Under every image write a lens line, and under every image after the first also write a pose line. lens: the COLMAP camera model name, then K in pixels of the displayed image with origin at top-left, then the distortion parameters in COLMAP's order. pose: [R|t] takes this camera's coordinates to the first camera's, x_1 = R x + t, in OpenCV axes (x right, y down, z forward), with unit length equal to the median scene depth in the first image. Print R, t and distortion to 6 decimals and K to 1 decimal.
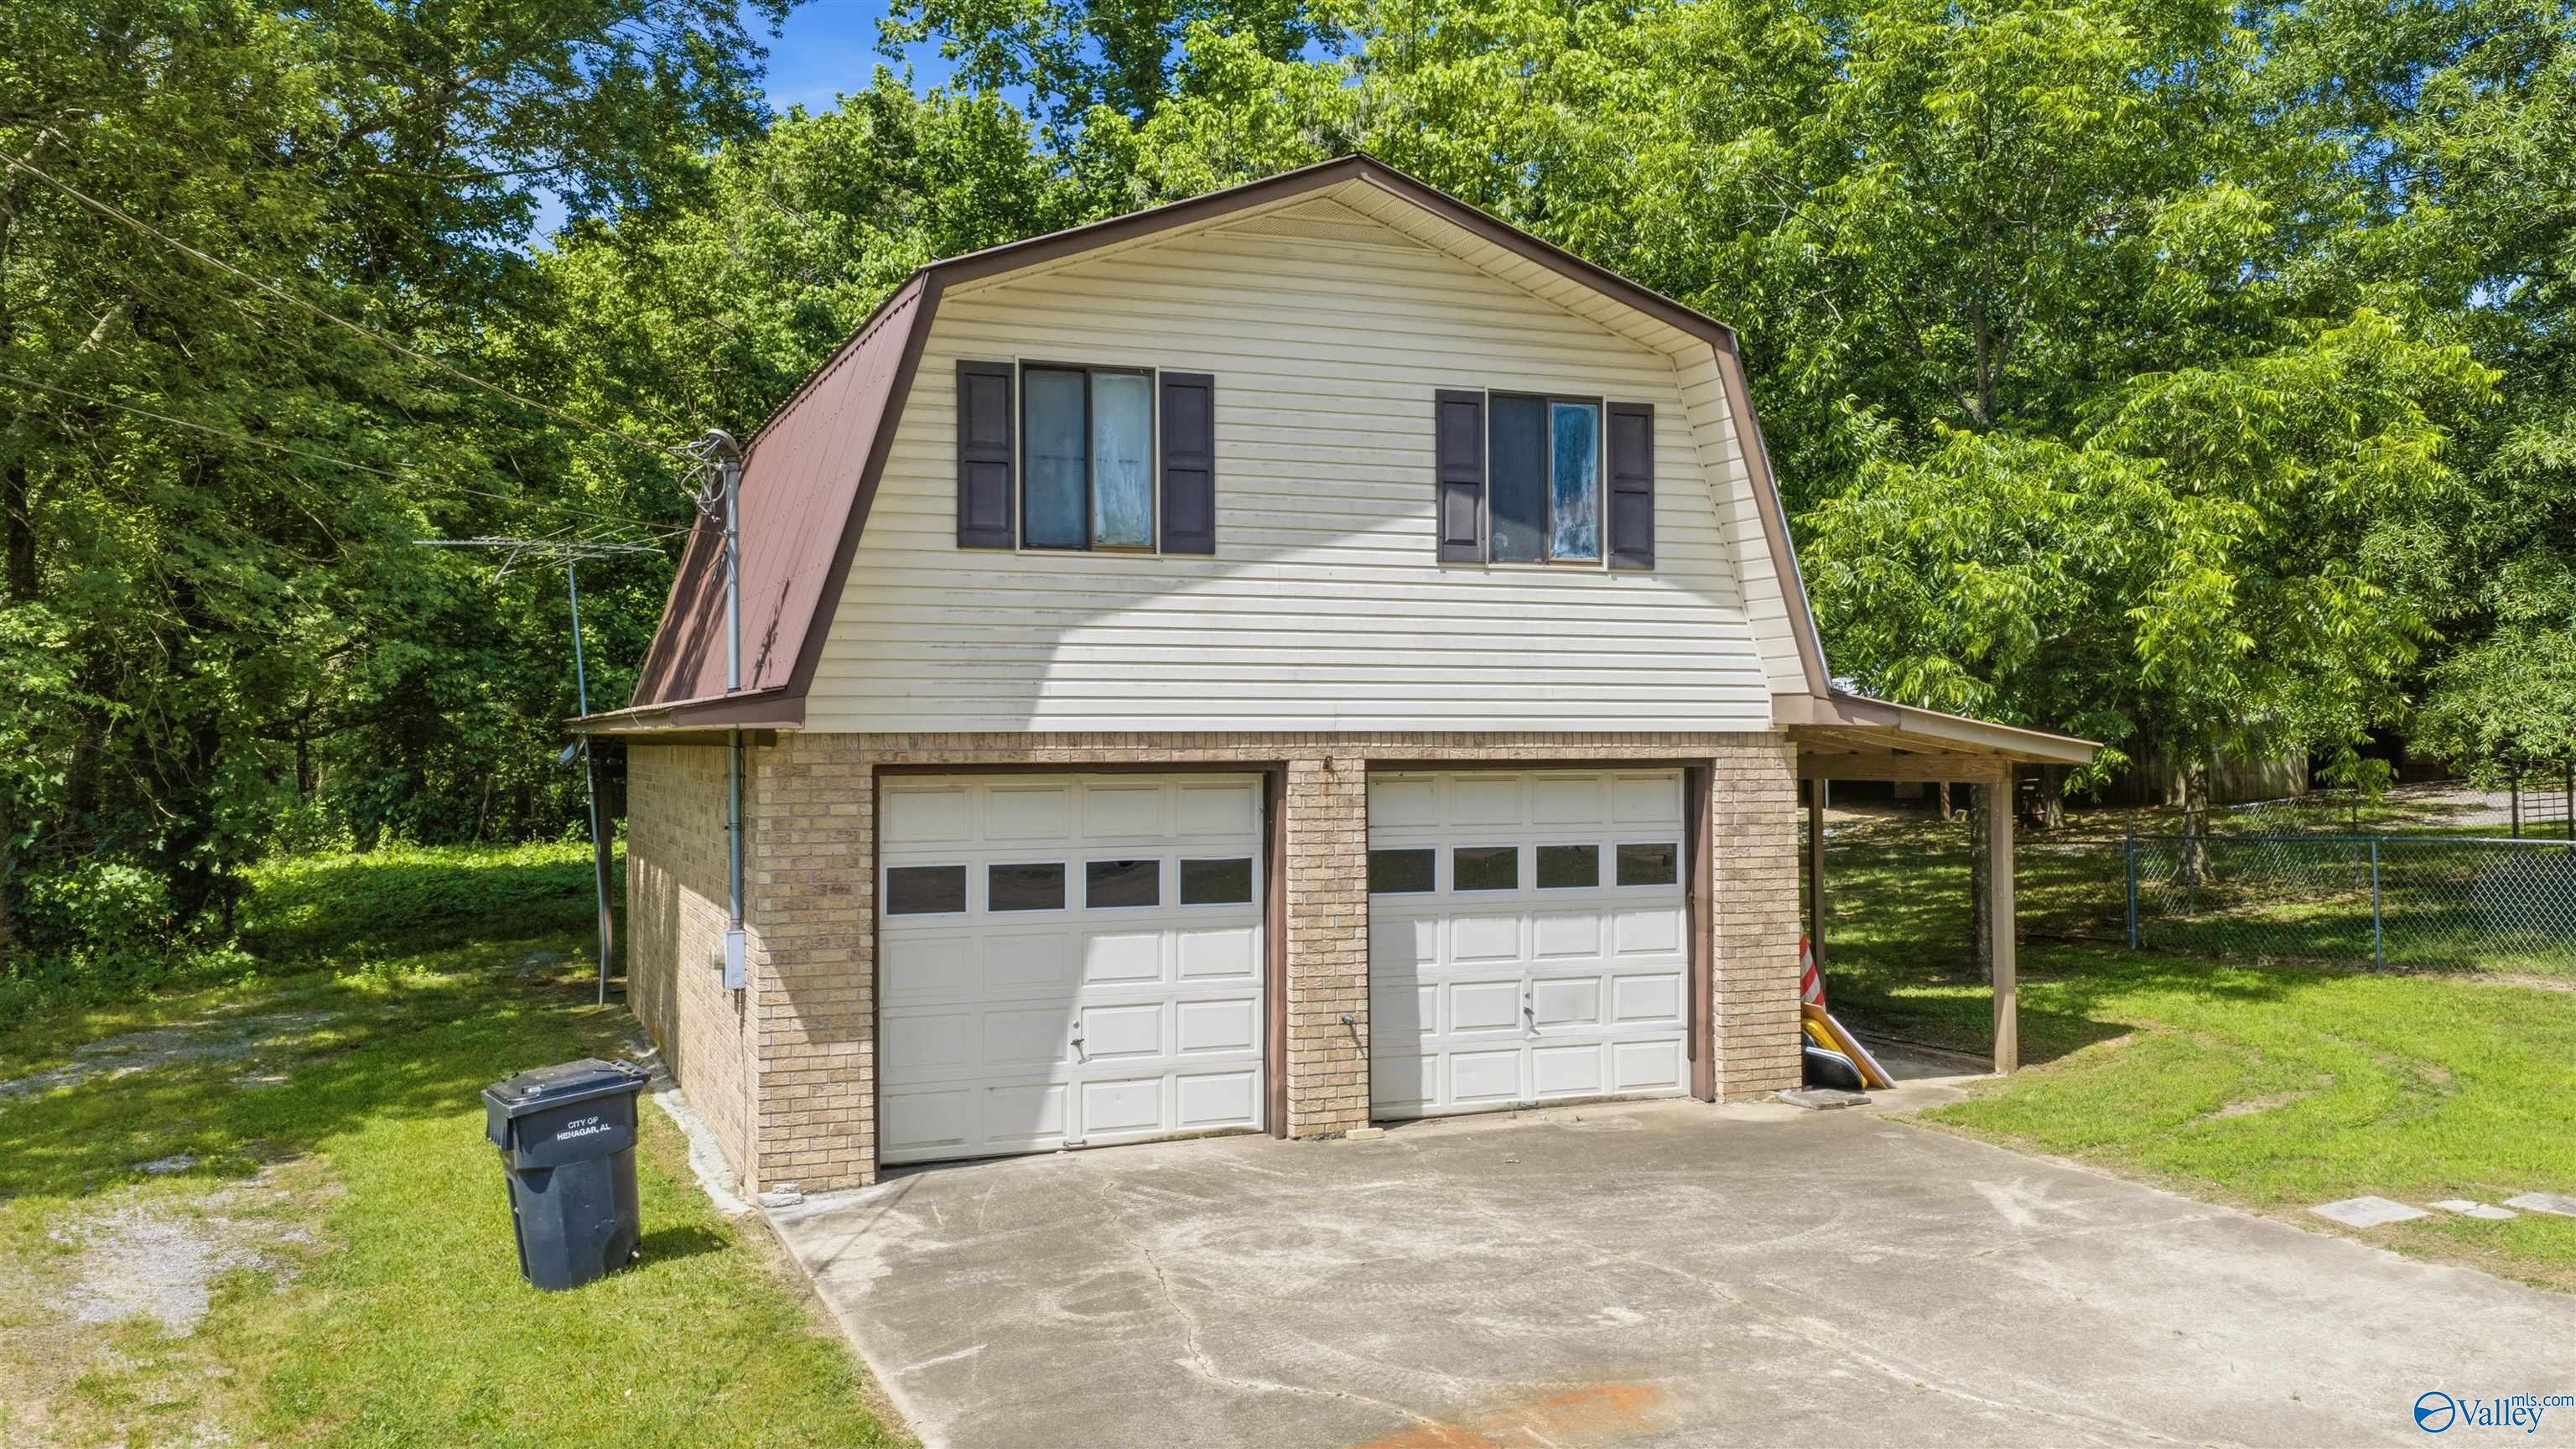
lens RADIAL K [[2204.4, 0, 1290.2], [0, 2204.4, 735.0], [0, 0, 1]] dist [0.034715, -0.062556]
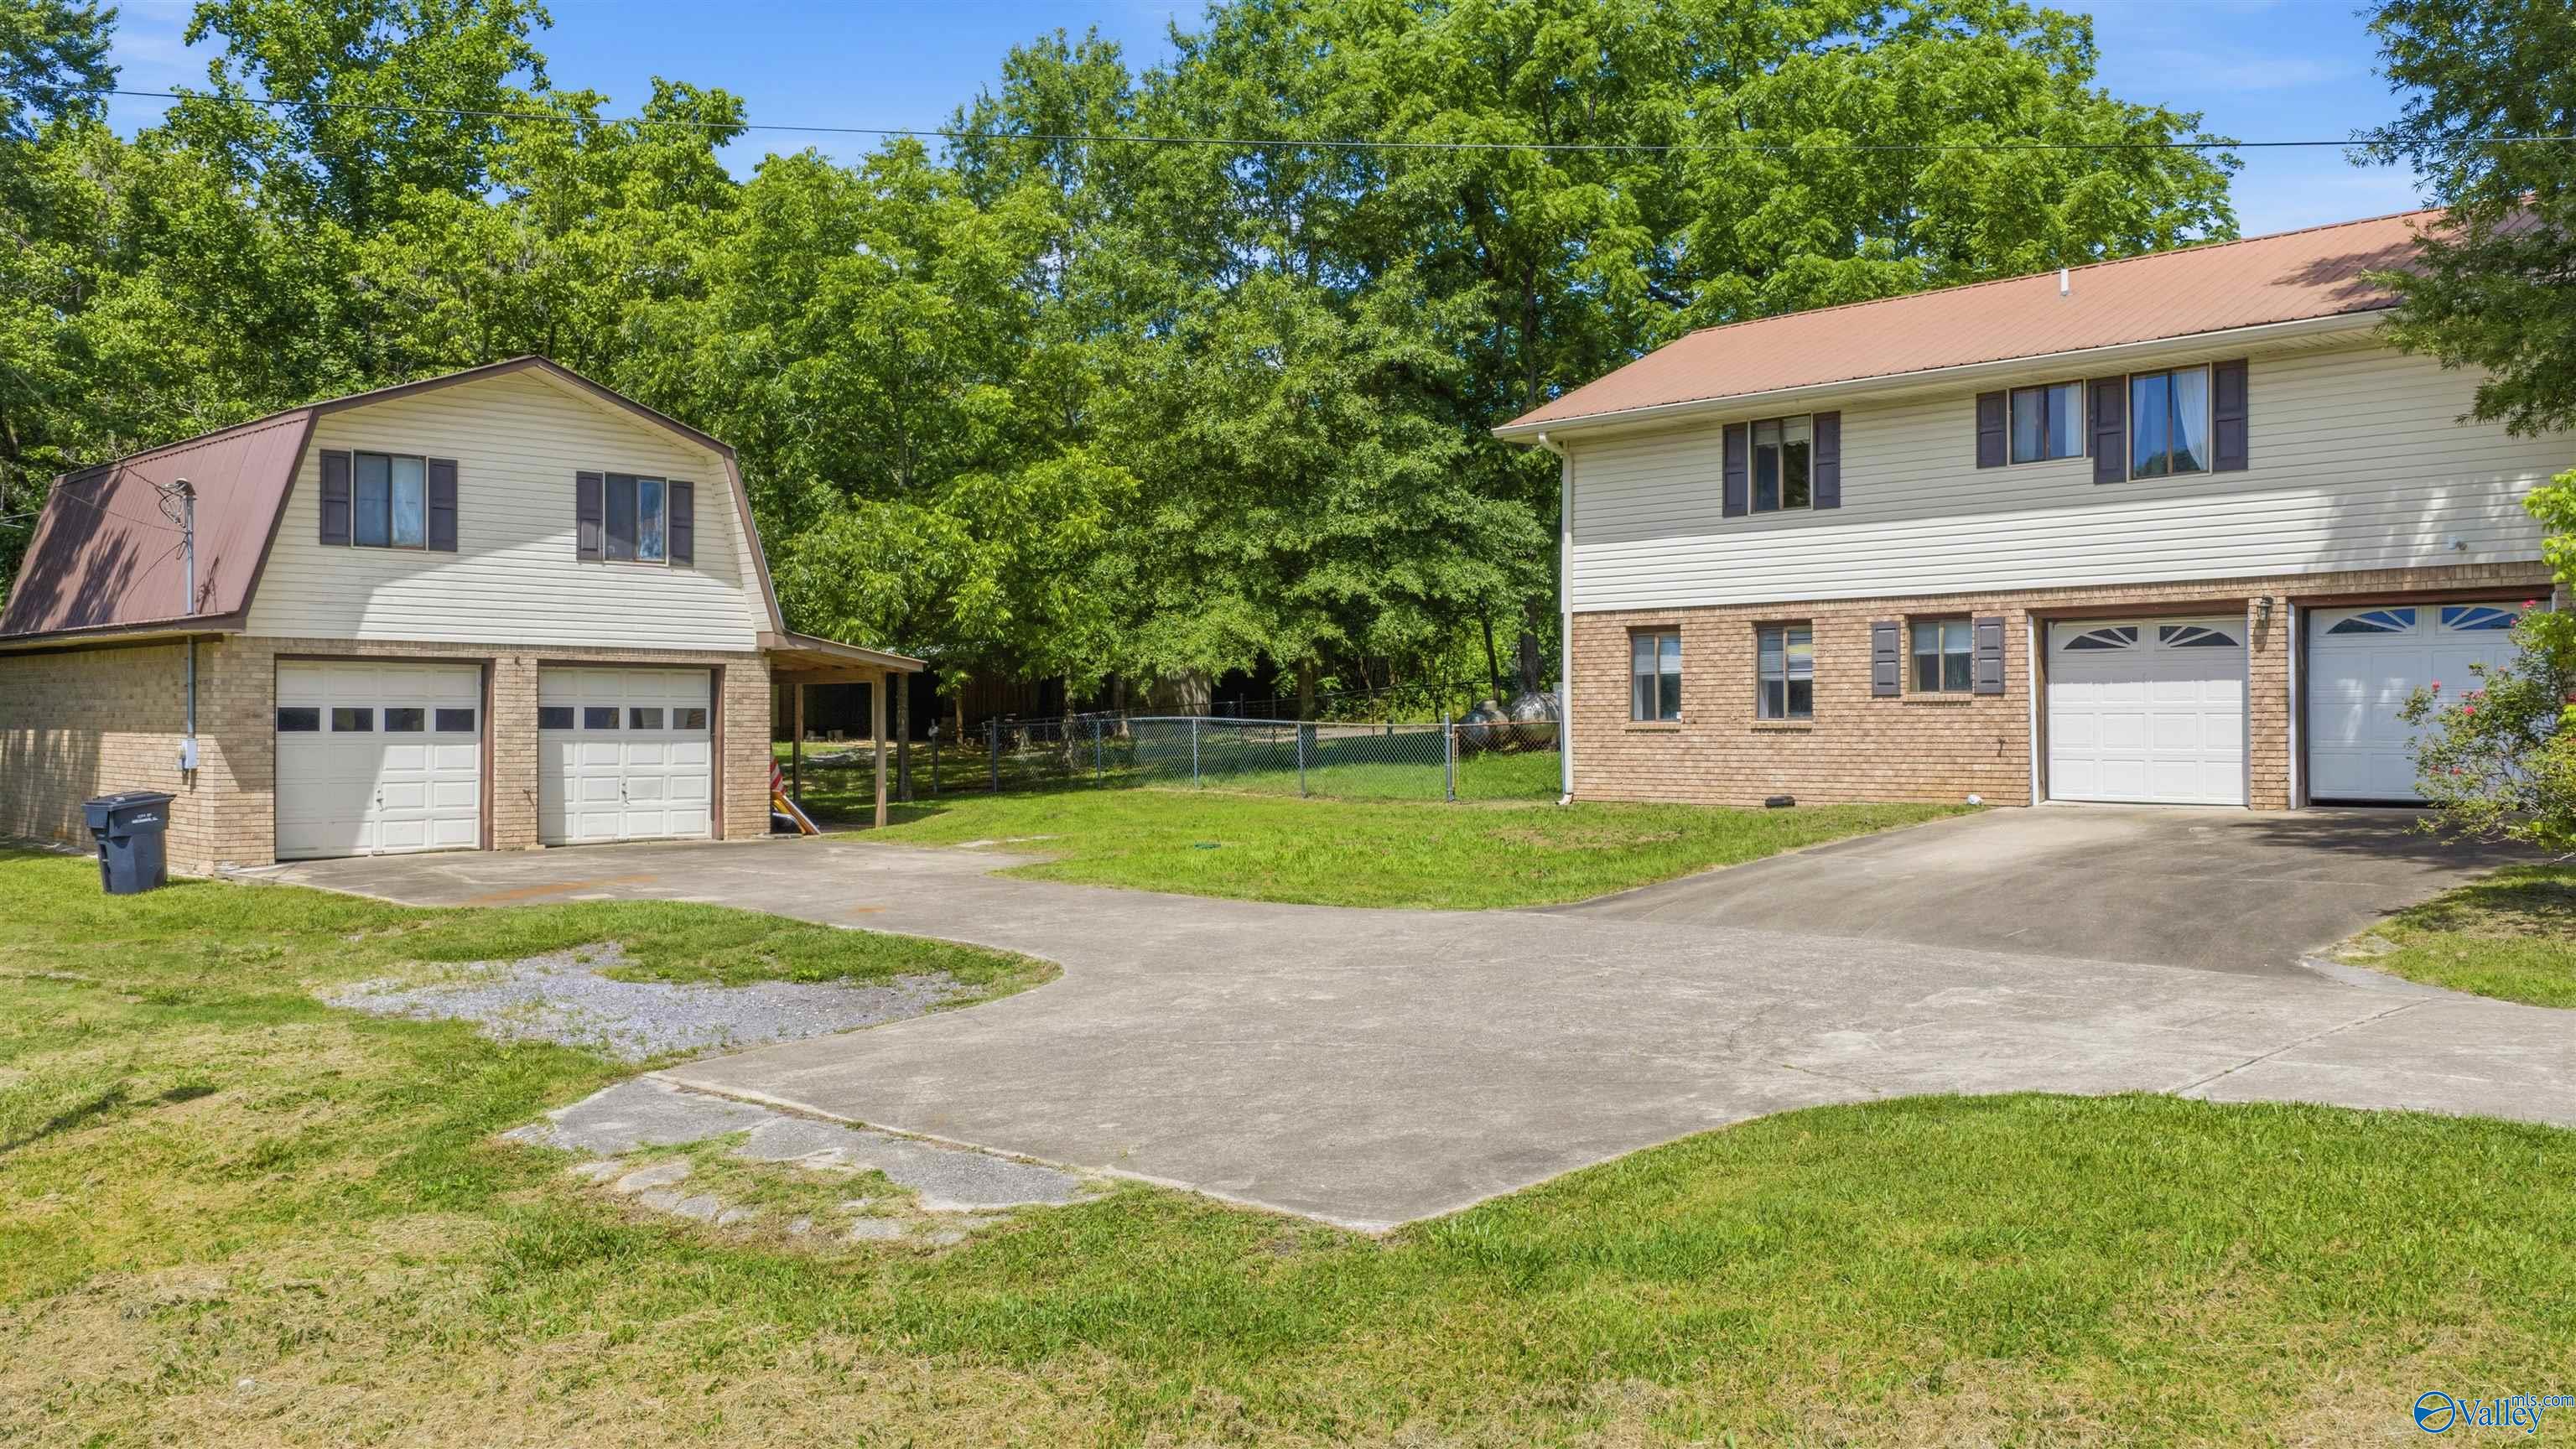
lens RADIAL K [[2204.4, 0, 1298.9], [0, 2204.4, 725.6], [0, 0, 1]] dist [0.034715, -0.062556]
pose [[0.927857, 0.008208, 0.372846, -0.067546], [-0.009046, 0.999959, 0.000497, 0.060598], [-0.372826, -0.003834, 0.927893, -1.035051]]
